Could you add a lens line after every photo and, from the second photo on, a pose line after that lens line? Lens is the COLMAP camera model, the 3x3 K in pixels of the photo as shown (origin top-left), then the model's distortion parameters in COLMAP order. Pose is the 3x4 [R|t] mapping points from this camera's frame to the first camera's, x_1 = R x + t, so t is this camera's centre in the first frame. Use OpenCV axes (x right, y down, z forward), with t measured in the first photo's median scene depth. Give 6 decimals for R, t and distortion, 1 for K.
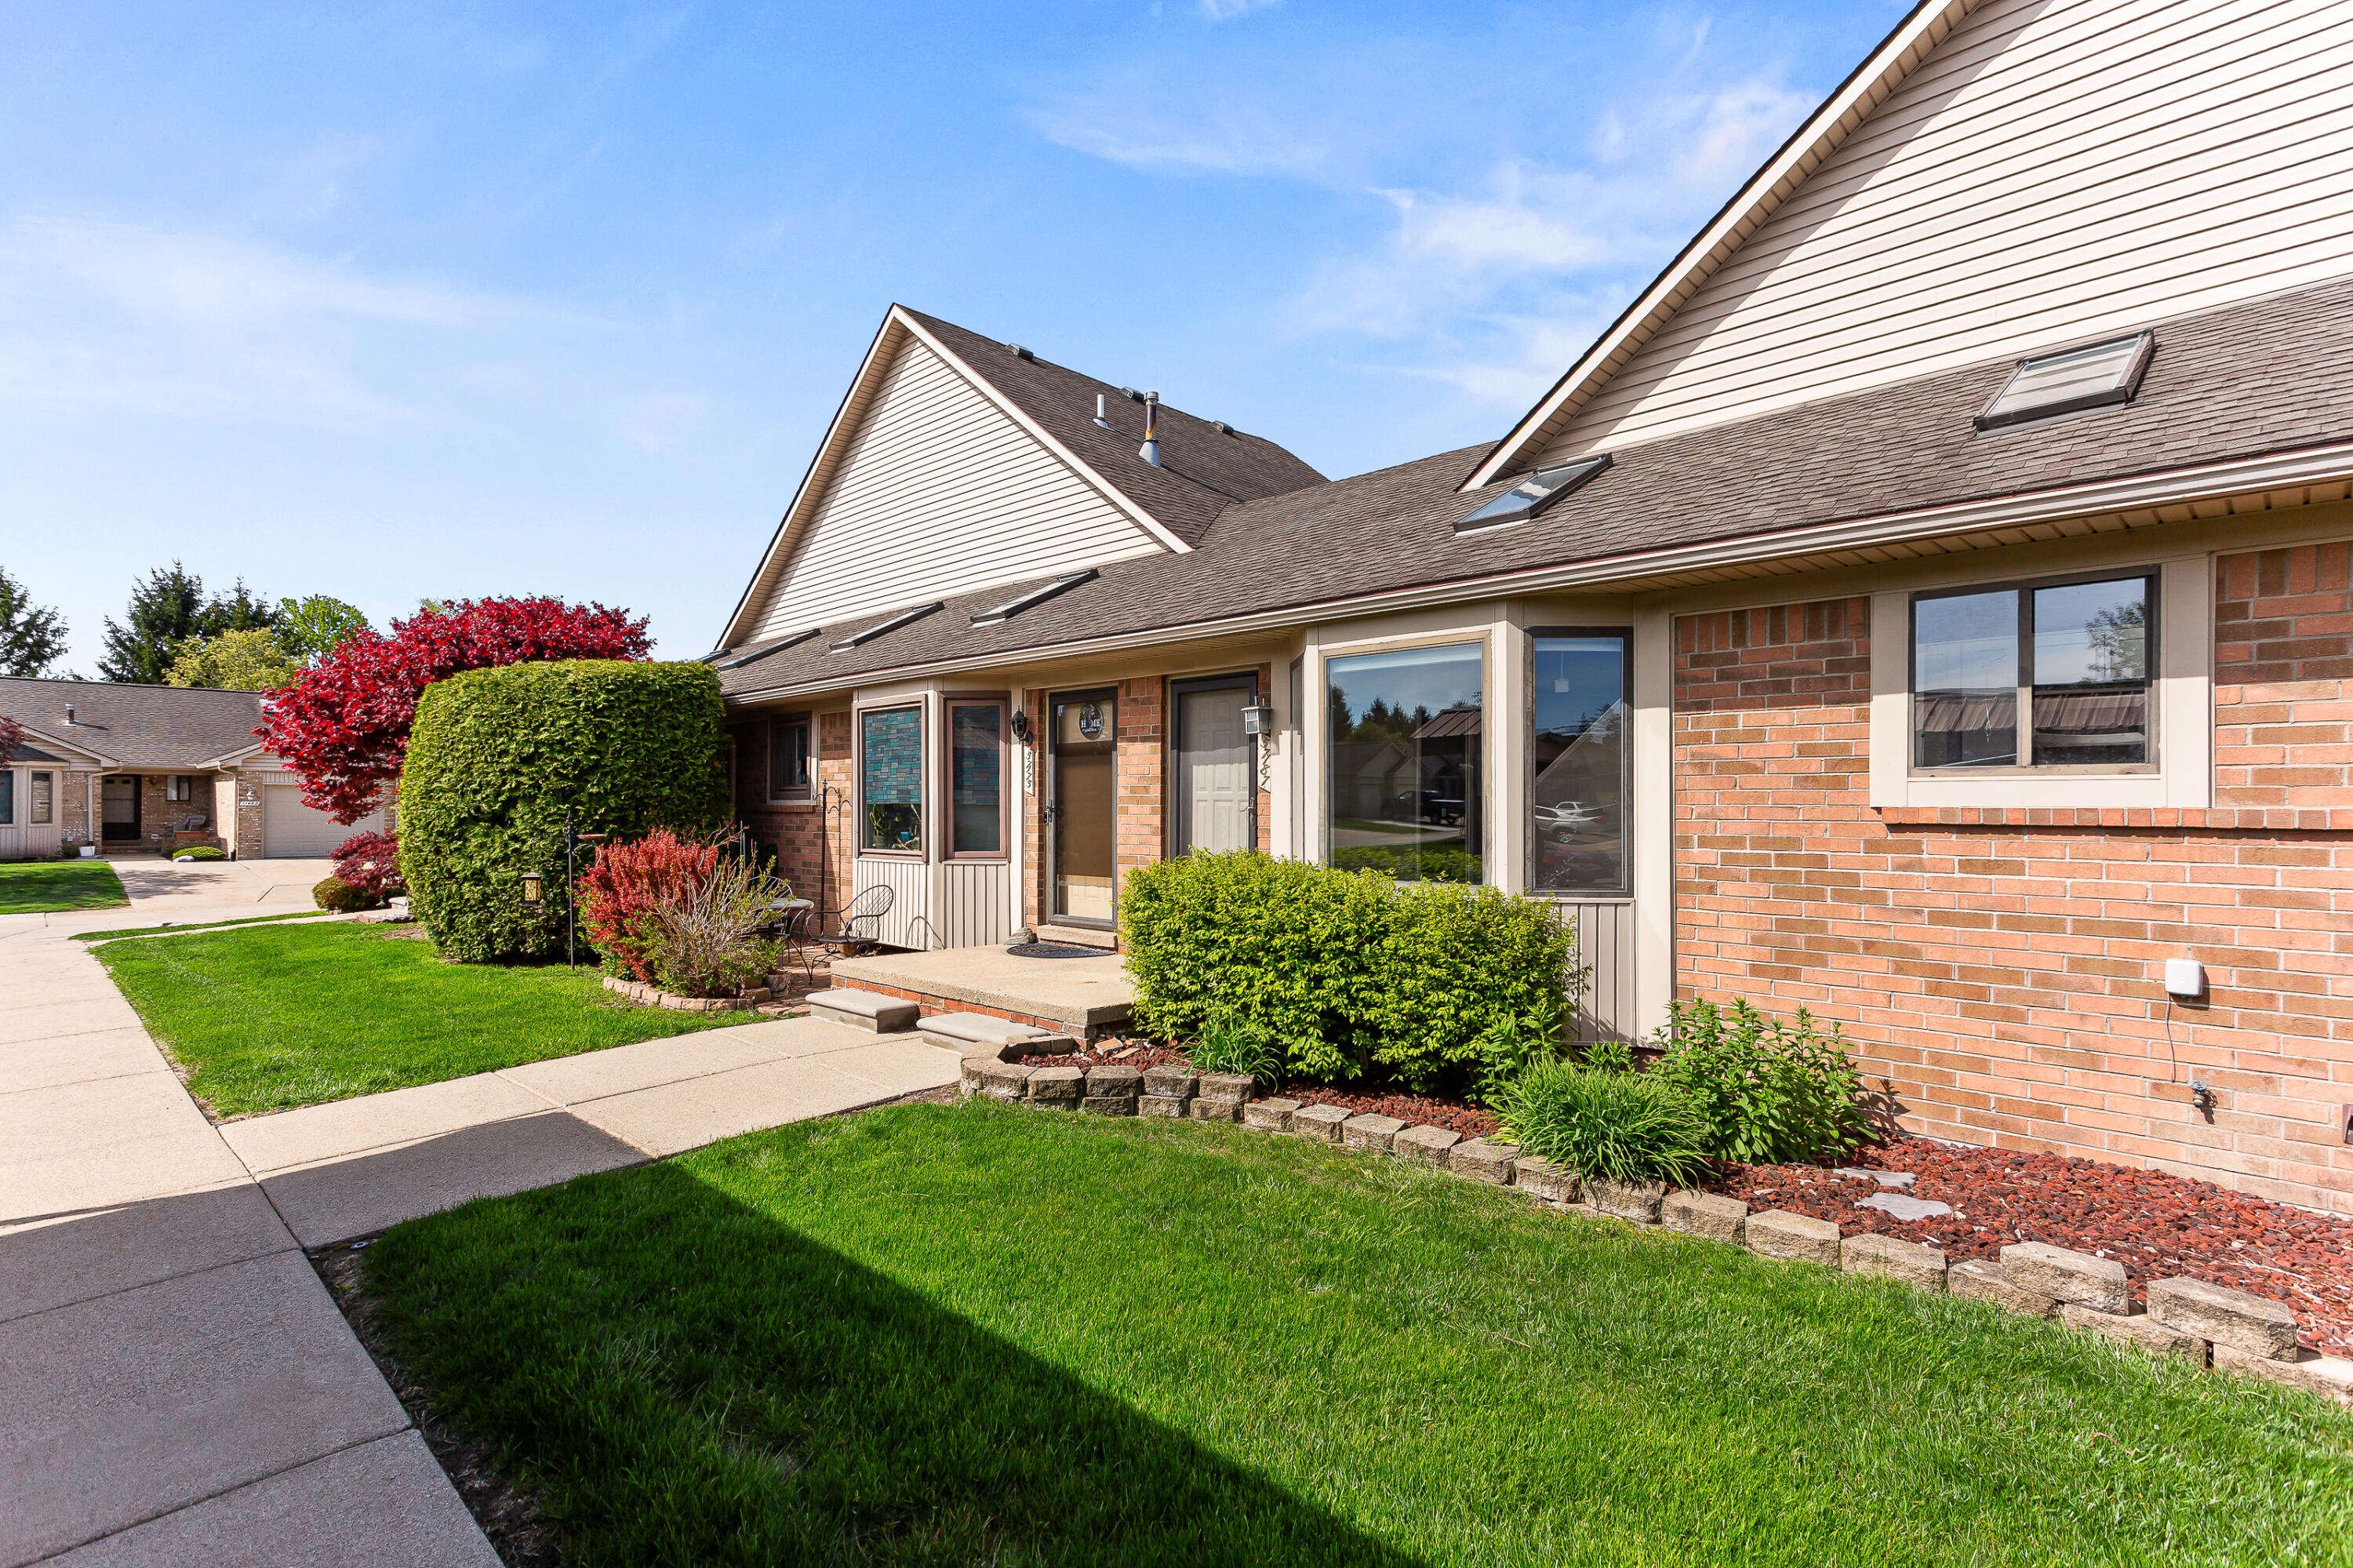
lens RADIAL K [[1118.0, 0, 1154.0], [0, 1118.0, 804.1], [0, 0, 1]] dist [0.025942, 0.002469]
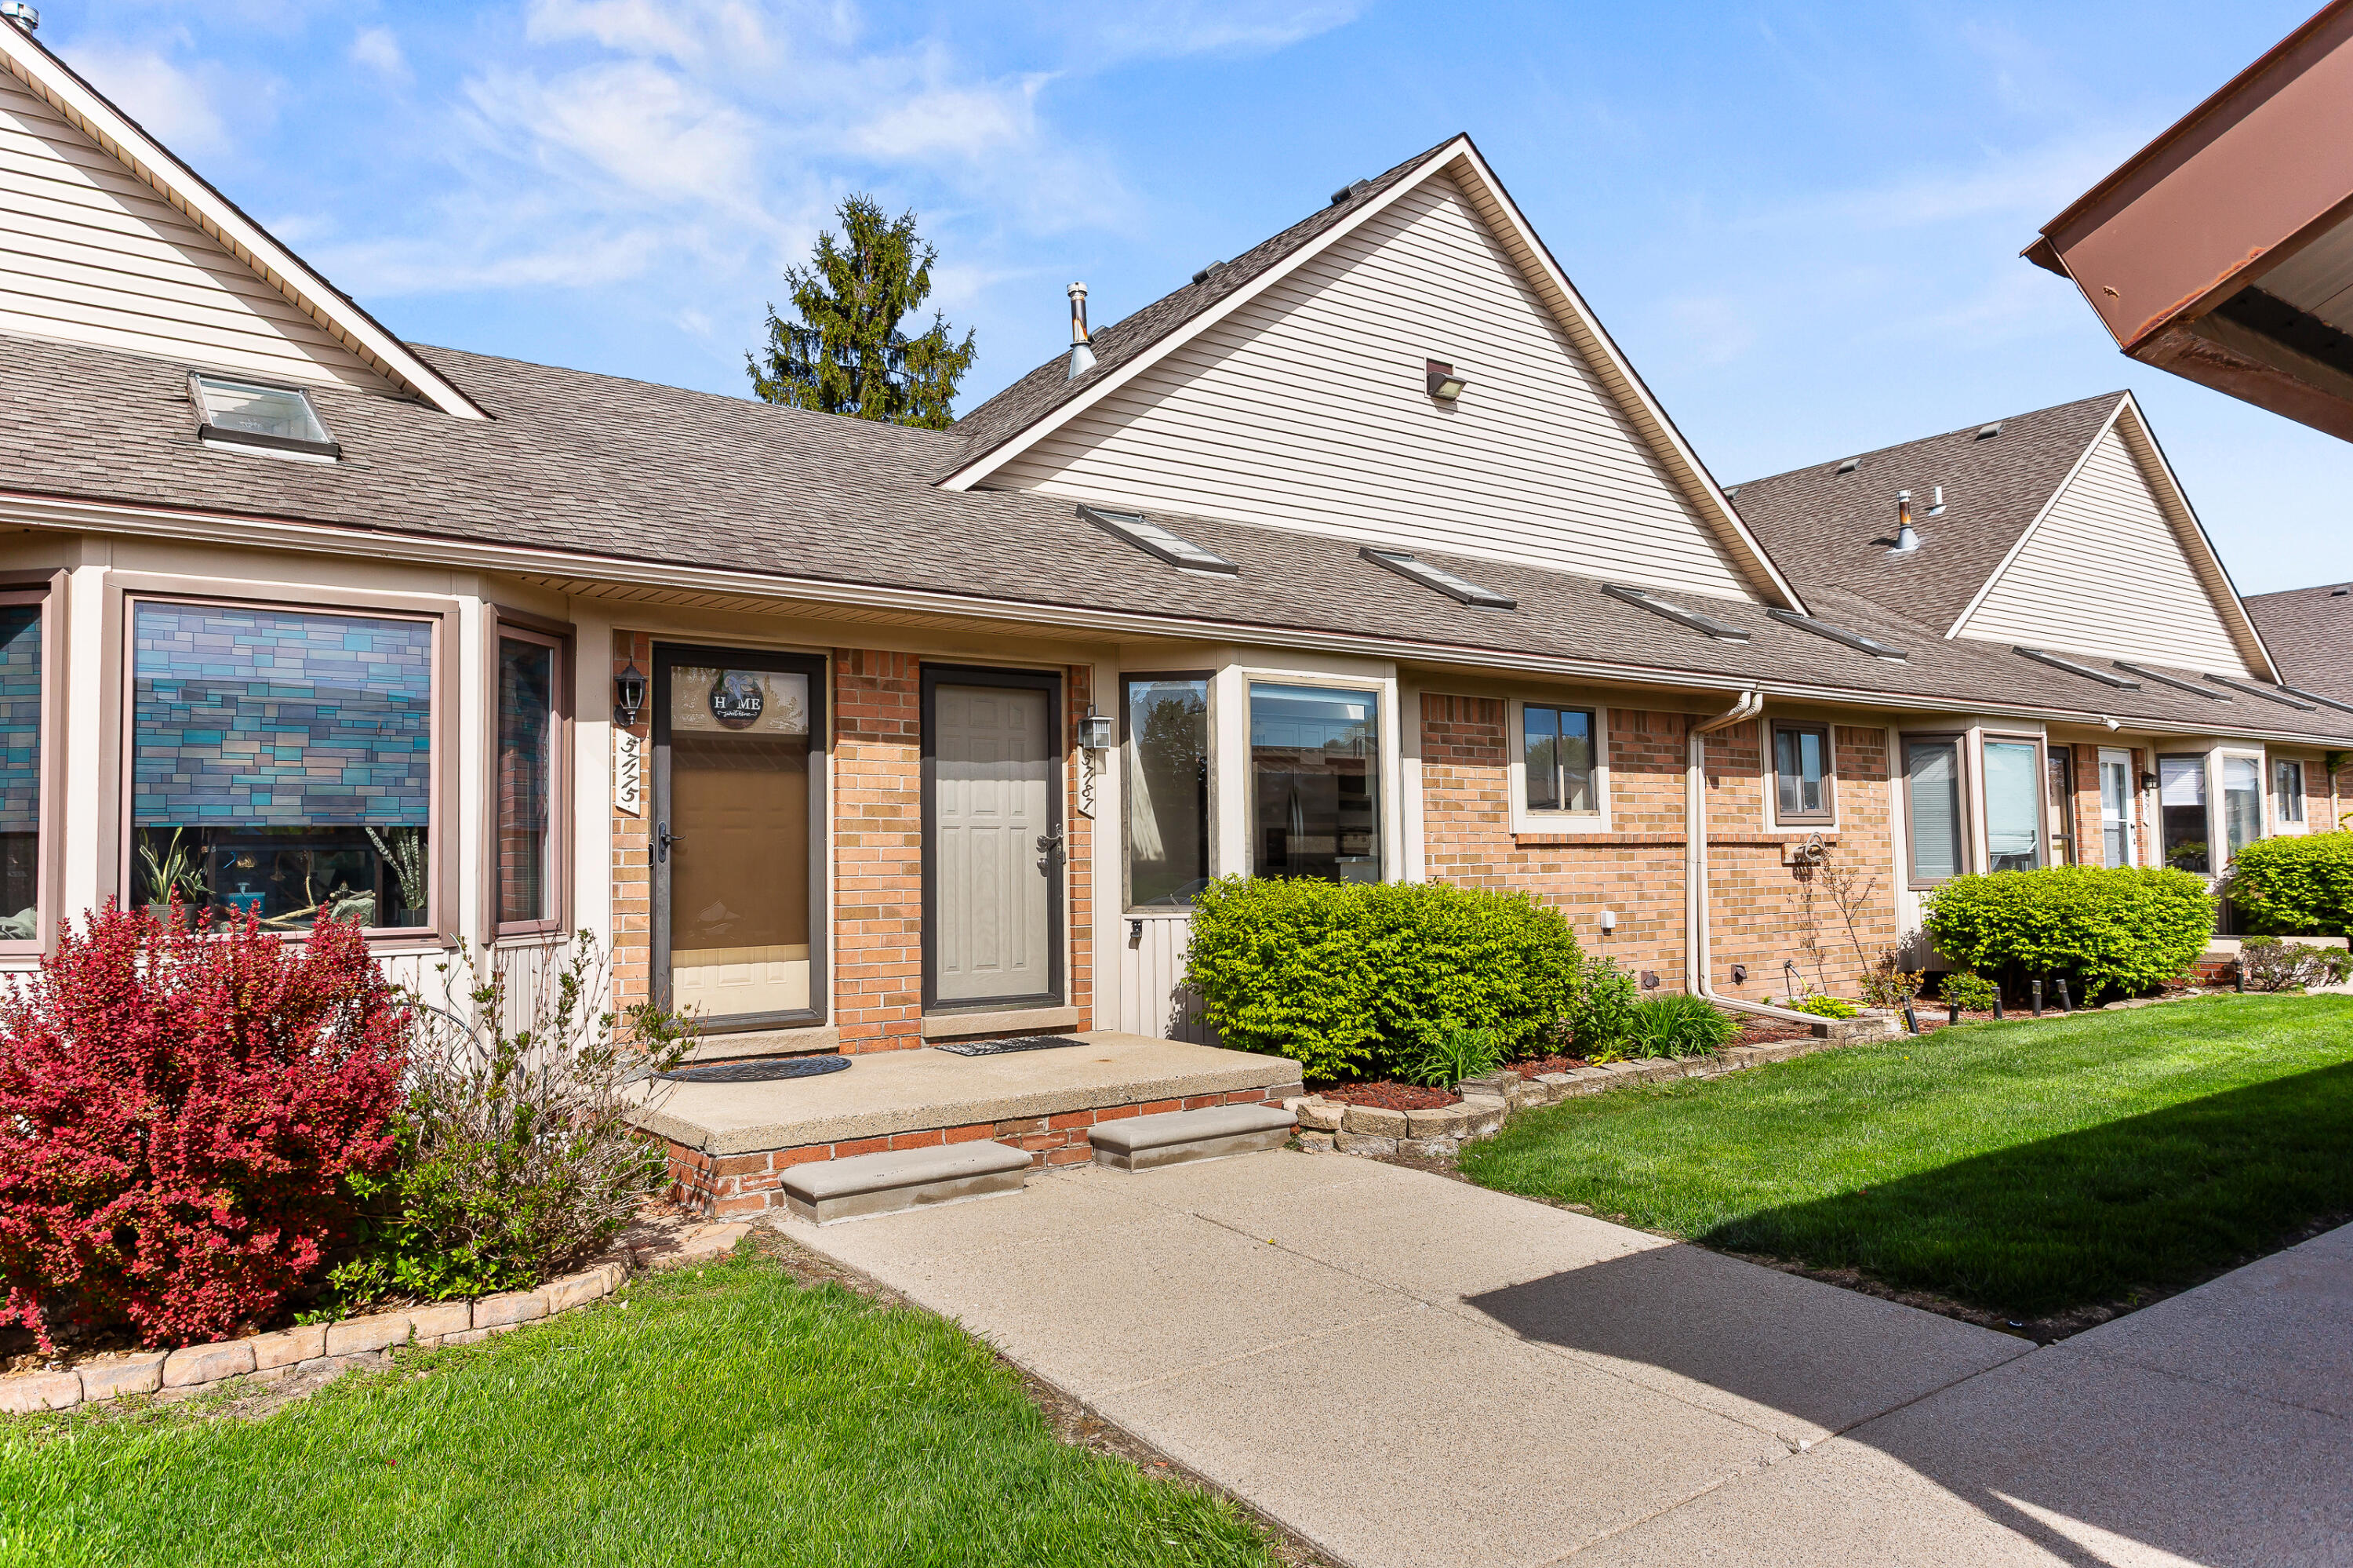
lens RADIAL K [[1496.9, 0, 1162.4], [0, 1496.9, 777.9], [0, 0, 1]] dist [-0.002688, -0.002383]
pose [[0.161375, 0.054158, 0.985406, -1.395696], [0.014633, 0.998252, -0.057260, 0.034828], [-0.986785, 0.023659, 0.160300, 1.055438]]
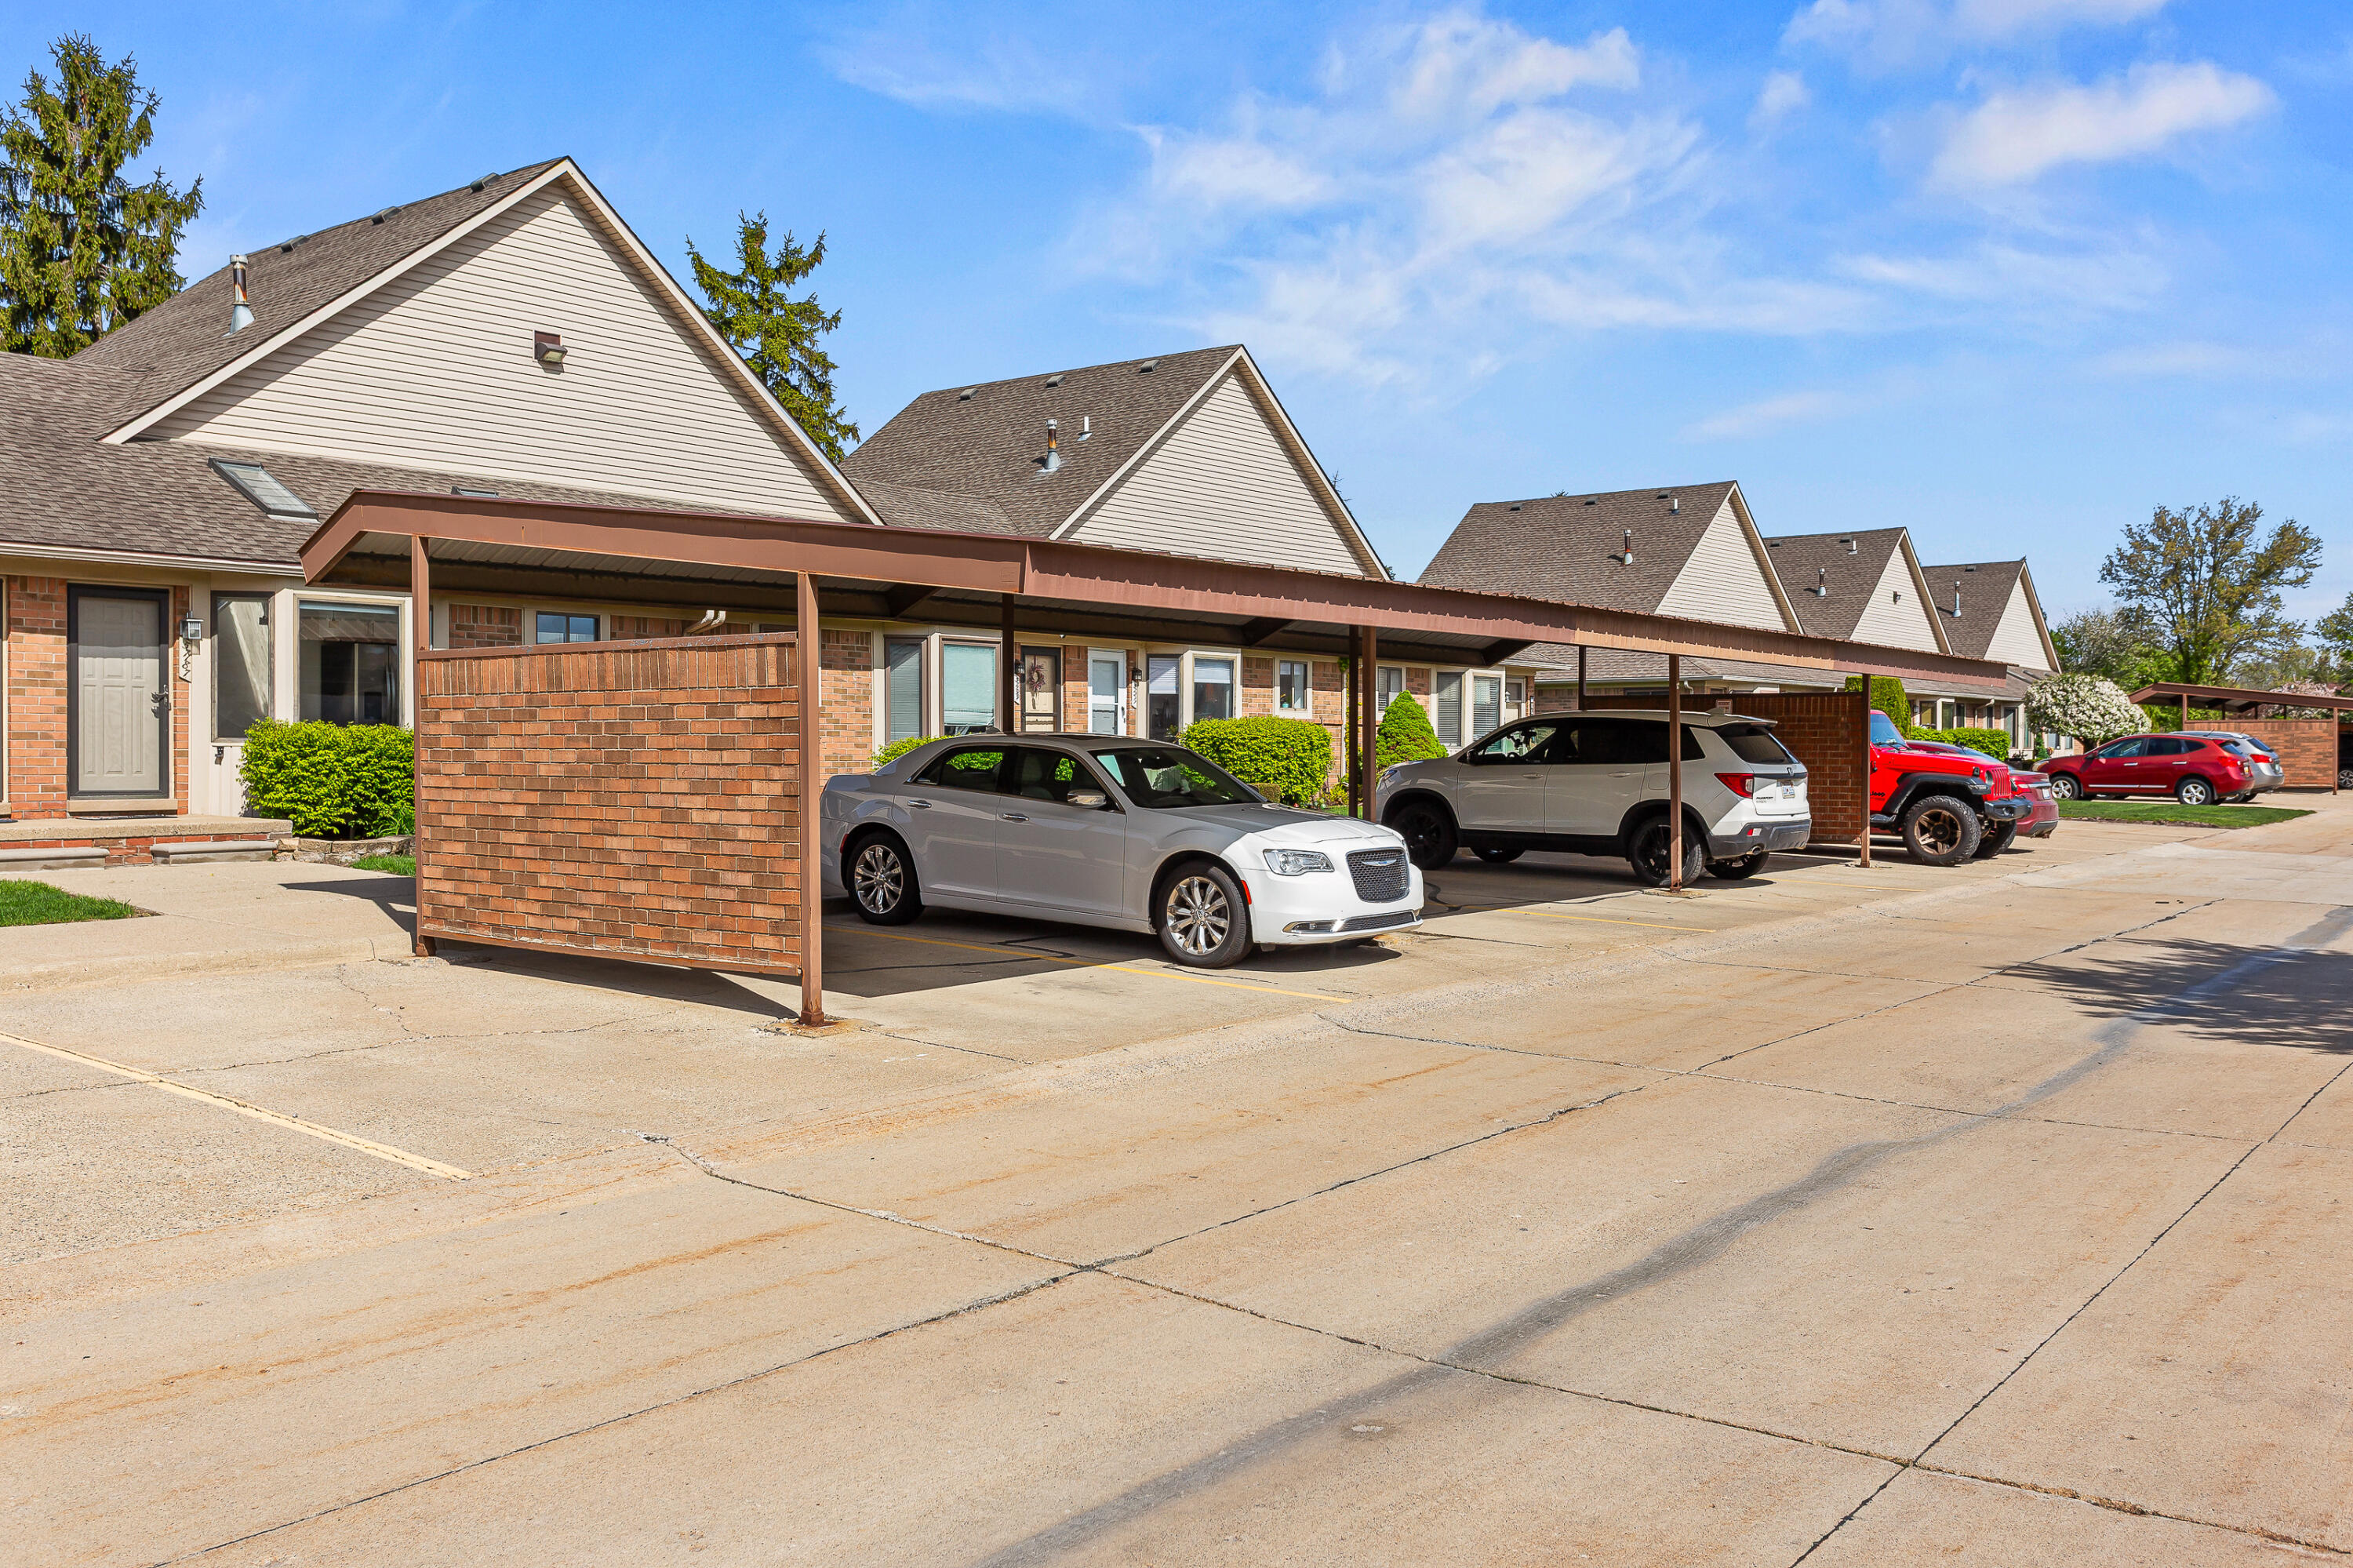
lens RADIAL K [[2019.4, 0, 1164.5], [0, 2019.4, 781.2], [0, 0, 1]] dist [-0.005377, -0.024220]
pose [[-0.112909, -0.019604, 0.993412, -3.402195], [-0.006217, 0.999800, 0.019024, 0.077593], [-0.993586, -0.004028, -0.113008, 0.137017]]
